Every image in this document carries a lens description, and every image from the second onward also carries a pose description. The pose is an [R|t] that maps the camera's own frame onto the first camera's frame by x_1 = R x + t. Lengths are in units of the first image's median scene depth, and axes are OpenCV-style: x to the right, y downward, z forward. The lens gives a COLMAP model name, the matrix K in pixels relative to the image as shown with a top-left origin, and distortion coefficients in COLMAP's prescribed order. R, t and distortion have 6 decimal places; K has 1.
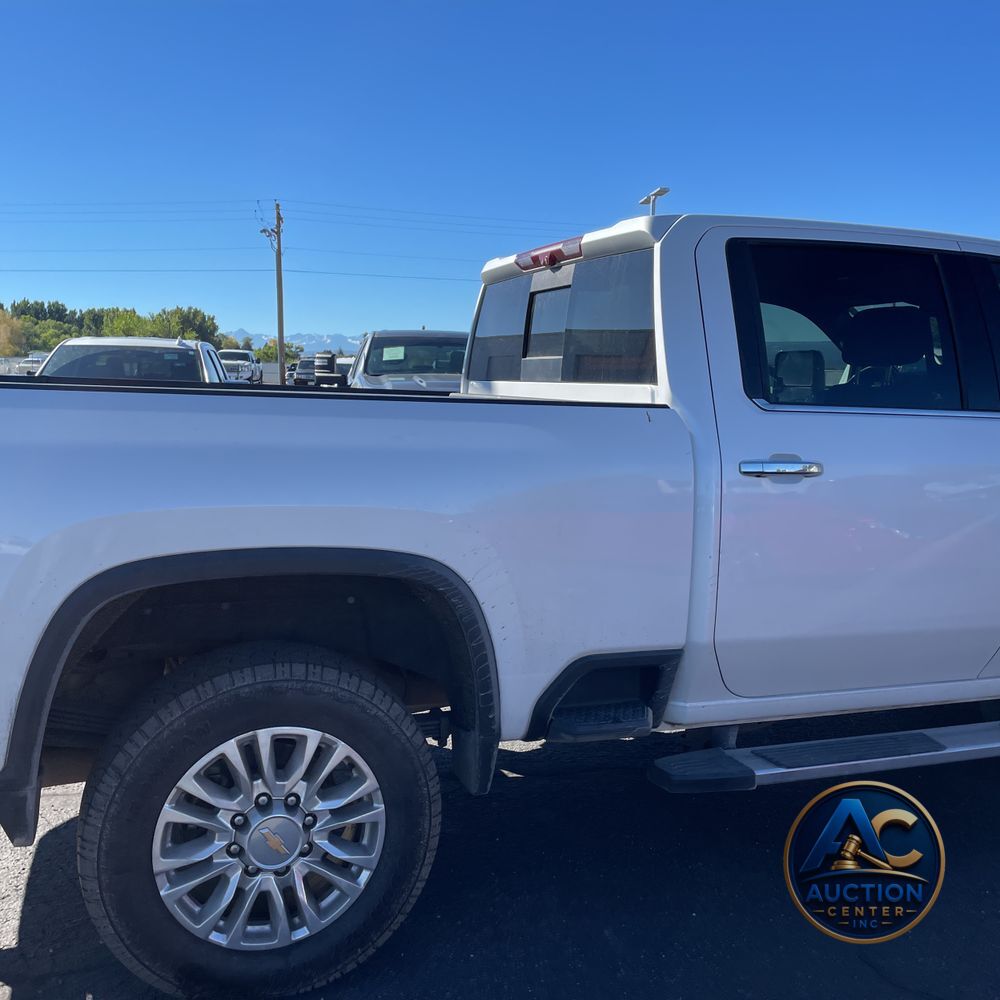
lens RADIAL K [[1006.0, 0, 482.1], [0, 1006.0, 506.3], [0, 0, 1]] dist [0.091203, -0.112452]
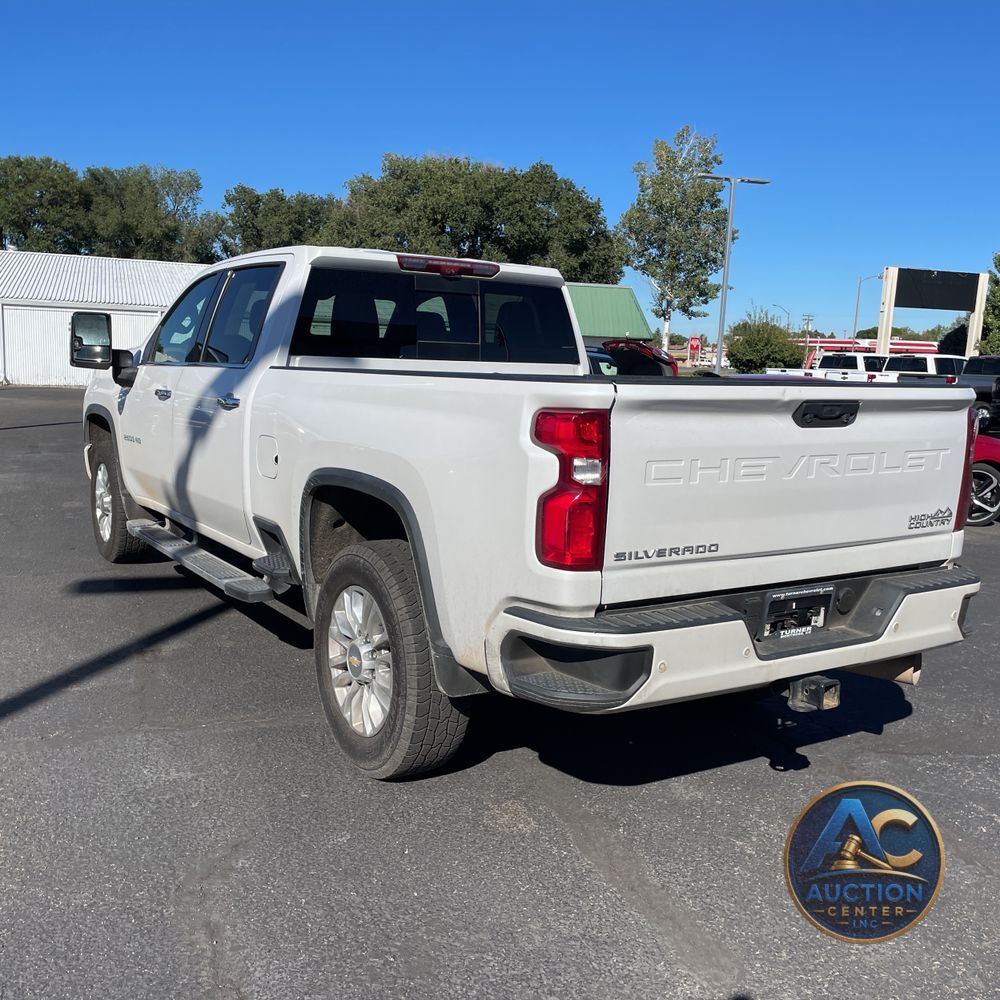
lens RADIAL K [[1006.0, 0, 482.1], [0, 1006.0, 506.3], [0, 0, 1]] dist [0.091203, -0.112452]
pose [[-0.203338, -0.173900, 0.963542, -1.685948], [0.085289, 0.977214, 0.194367, -0.245942], [-0.975387, 0.121702, -0.183872, 1.578188]]
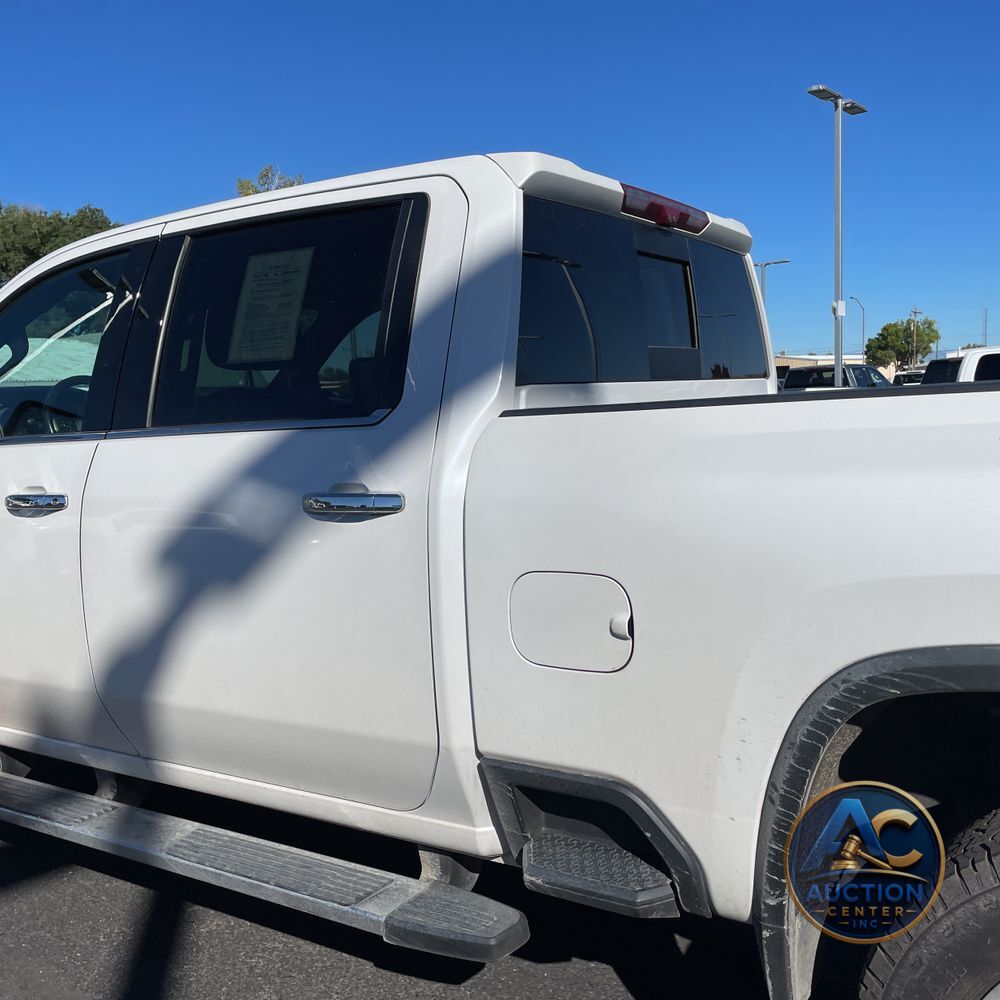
lens RADIAL K [[999.0, 0, 485.7], [0, 999.0, 501.0], [0, 0, 1]] dist [0.122573, -0.178431]
pose [[-0.595380, -0.075903, 0.799851, -0.601031], [0.131349, 0.972939, 0.190099, -0.253083], [-0.792635, 0.218240, -0.569298, 2.000003]]
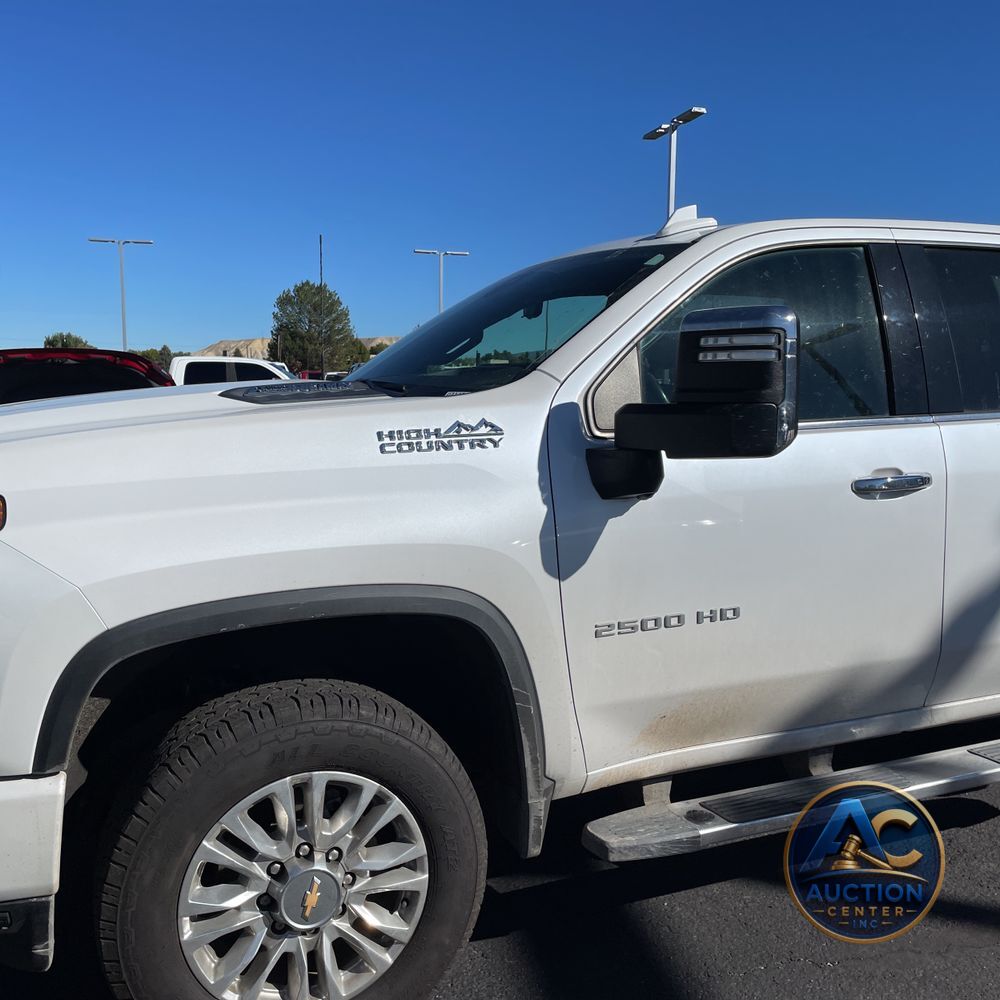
lens RADIAL K [[1005.7, 0, 483.7], [0, 1005.7, 489.5], [0, 0, 1]] dist [0.116056, -0.183580]
pose [[-0.998856, -0.015955, -0.045072, 0.825257], [-0.026078, 0.971919, 0.233865, -0.339664], [0.040074, 0.234773, -0.971224, 2.723423]]
